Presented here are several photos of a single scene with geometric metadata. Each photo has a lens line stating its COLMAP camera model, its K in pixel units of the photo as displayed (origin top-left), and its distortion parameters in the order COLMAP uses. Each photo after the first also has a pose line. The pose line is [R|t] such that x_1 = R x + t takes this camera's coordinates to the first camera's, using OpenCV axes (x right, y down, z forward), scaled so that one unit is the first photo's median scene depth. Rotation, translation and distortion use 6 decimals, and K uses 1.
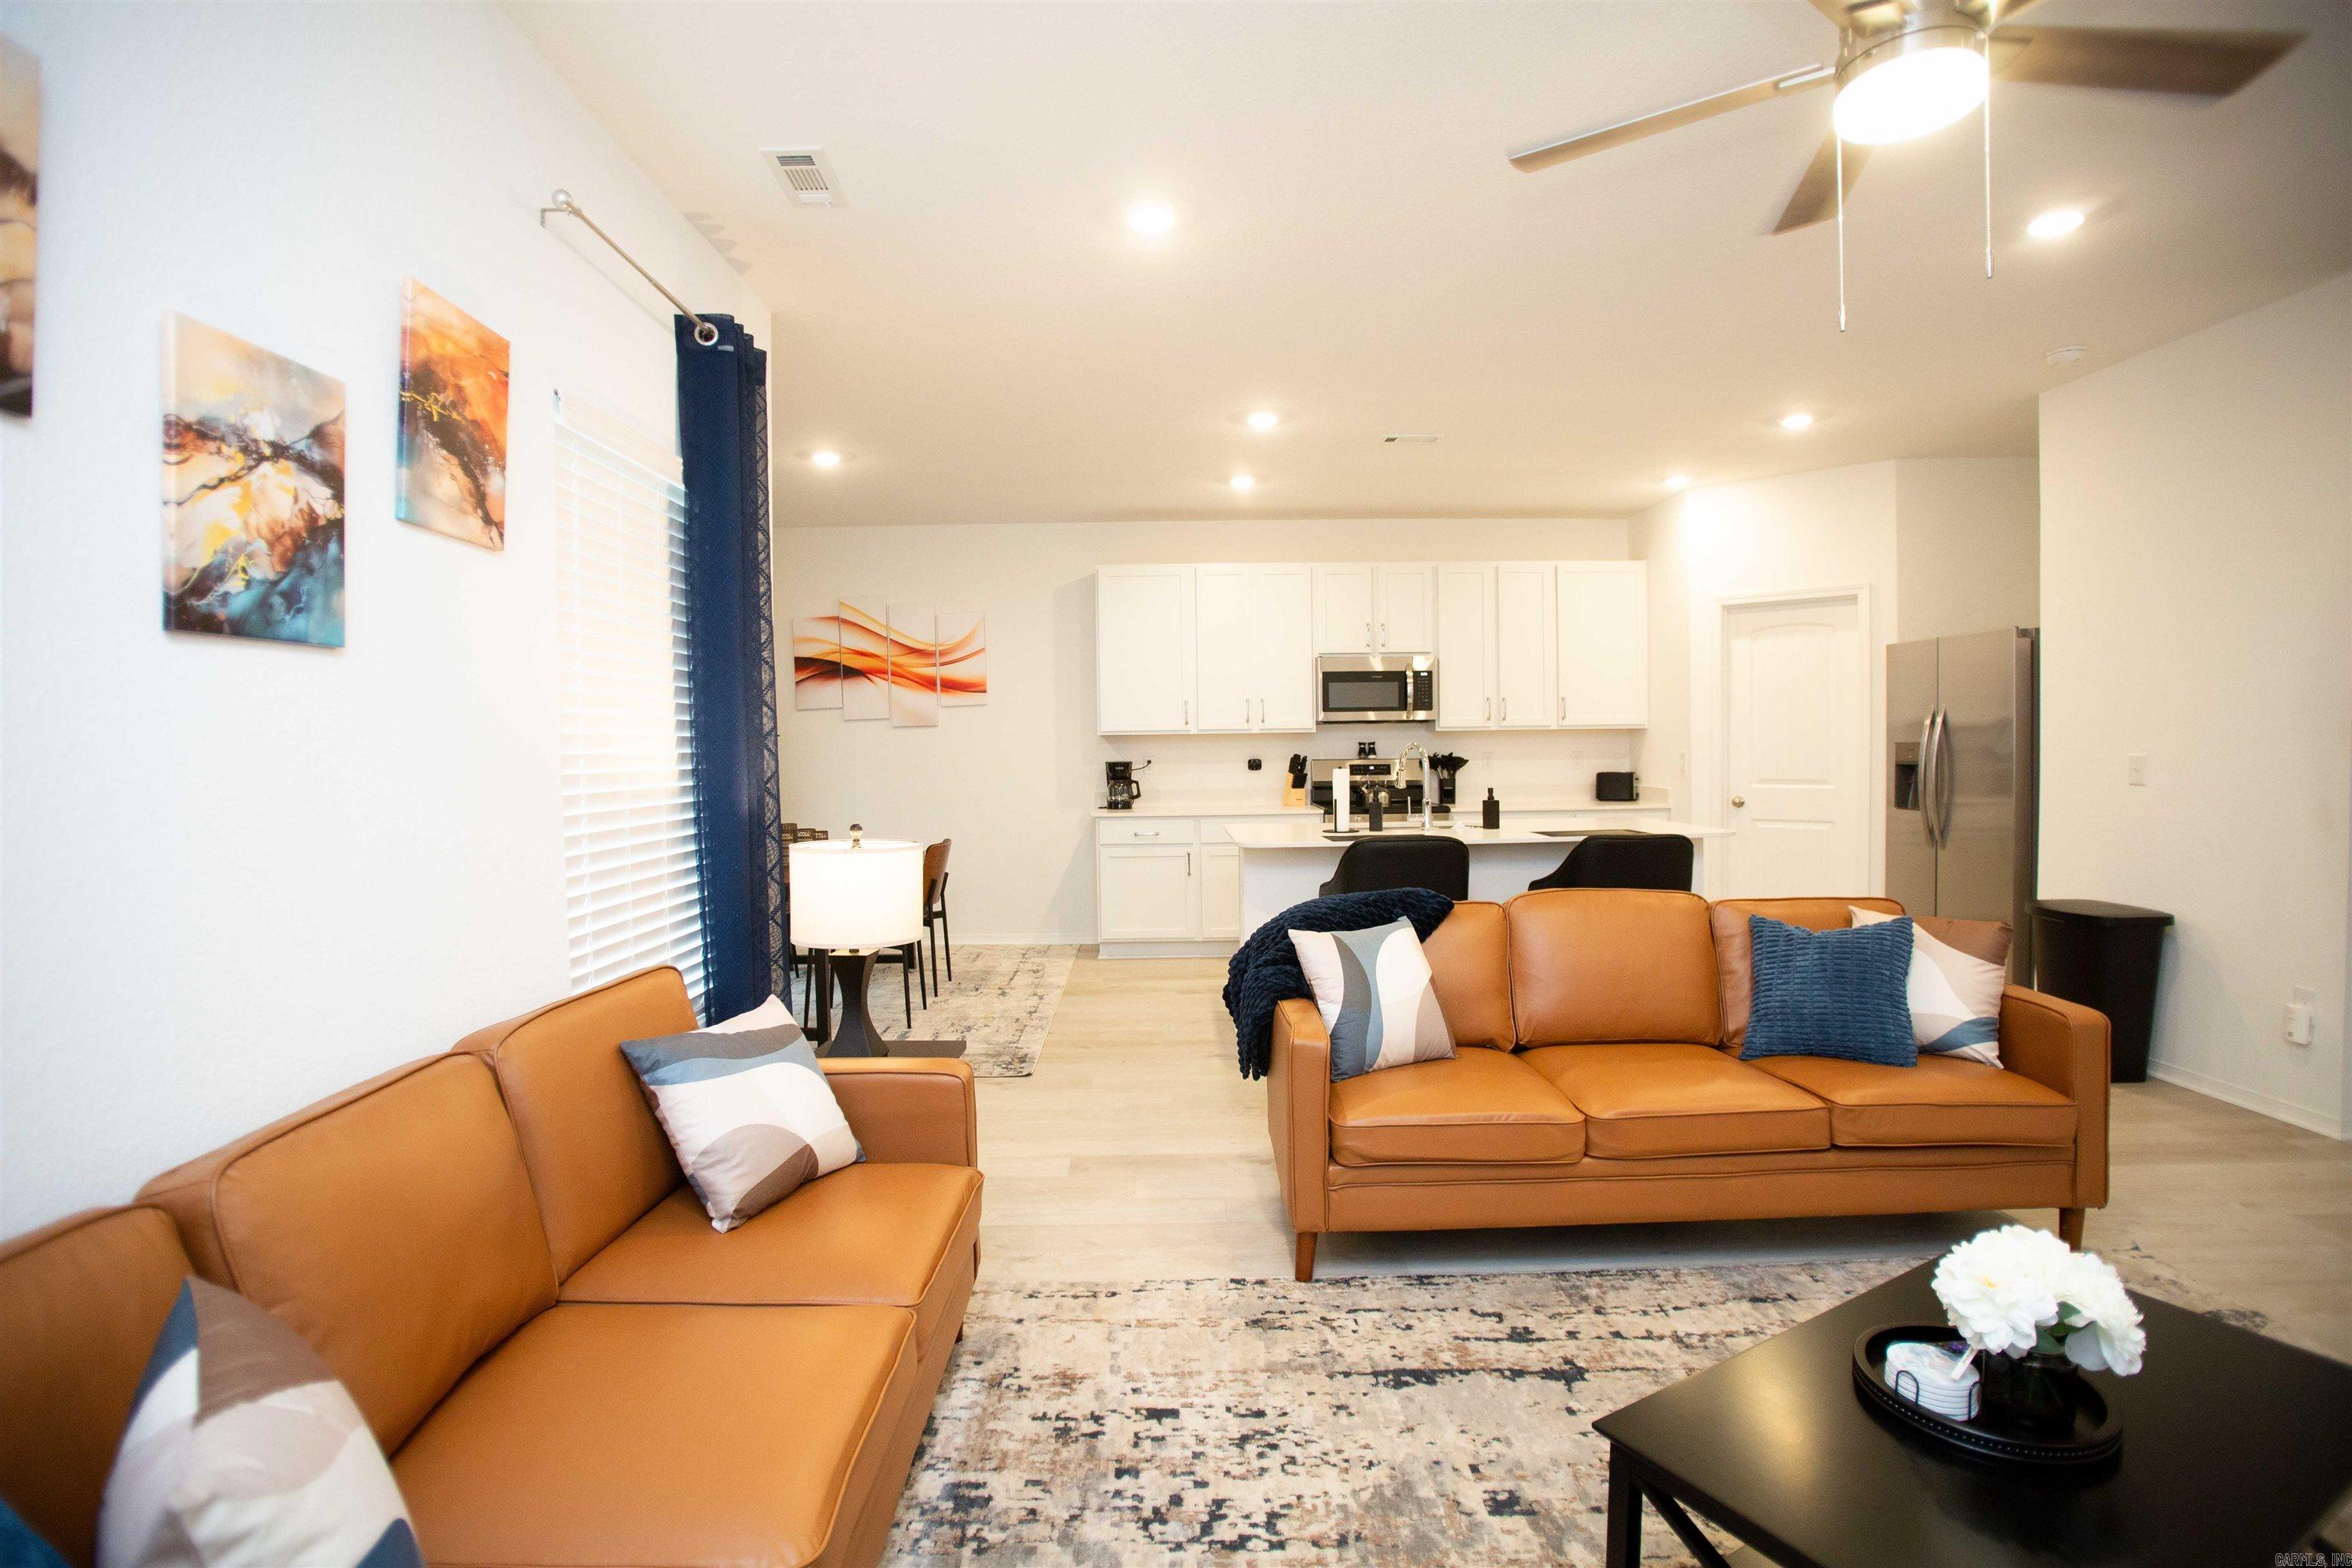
lens RADIAL K [[1152.5, 0, 1166.8], [0, 1152.5, 774.2], [0, 0, 1]] dist [-0.073950, 0.028196]
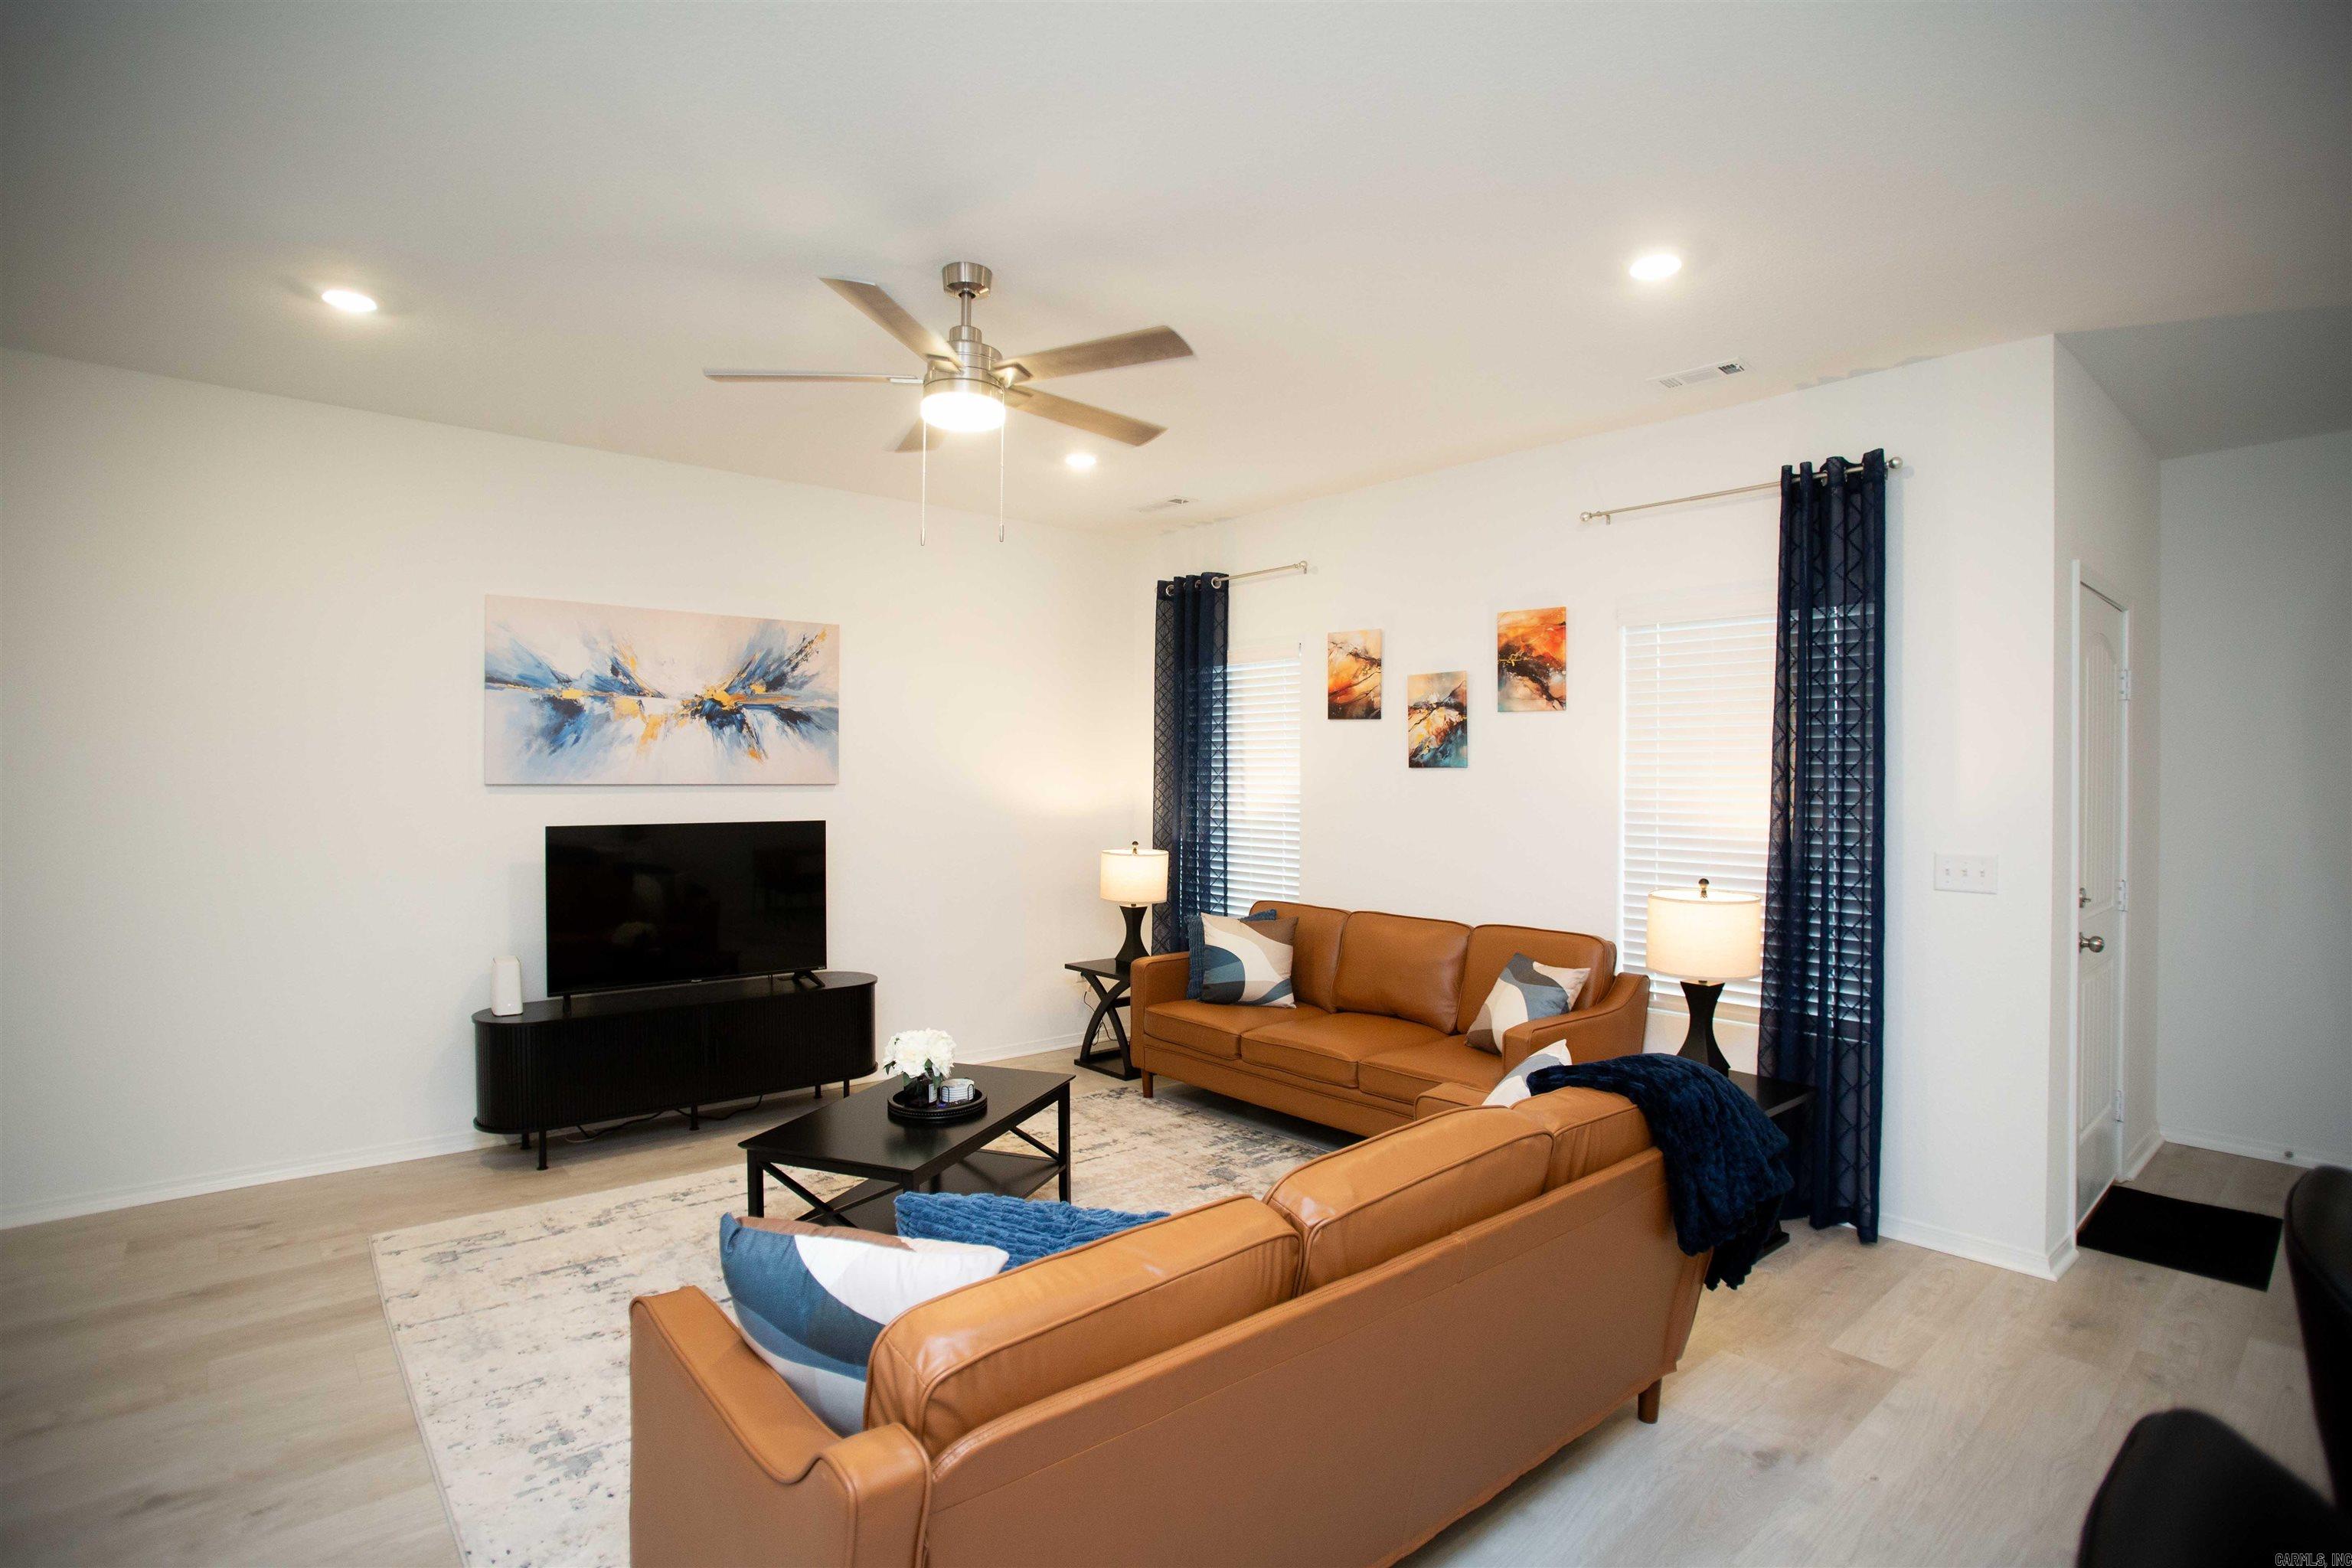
lens RADIAL K [[1152.5, 0, 1181.2], [0, 1152.5, 785.1], [0, 0, 1]] dist [-0.073950, 0.028196]
pose [[-0.758450, 0.009643, -0.651660, 1.100009], [-0.016974, 0.999259, 0.034542, -0.104411], [0.651510, 0.037260, -0.757724, 1.811281]]
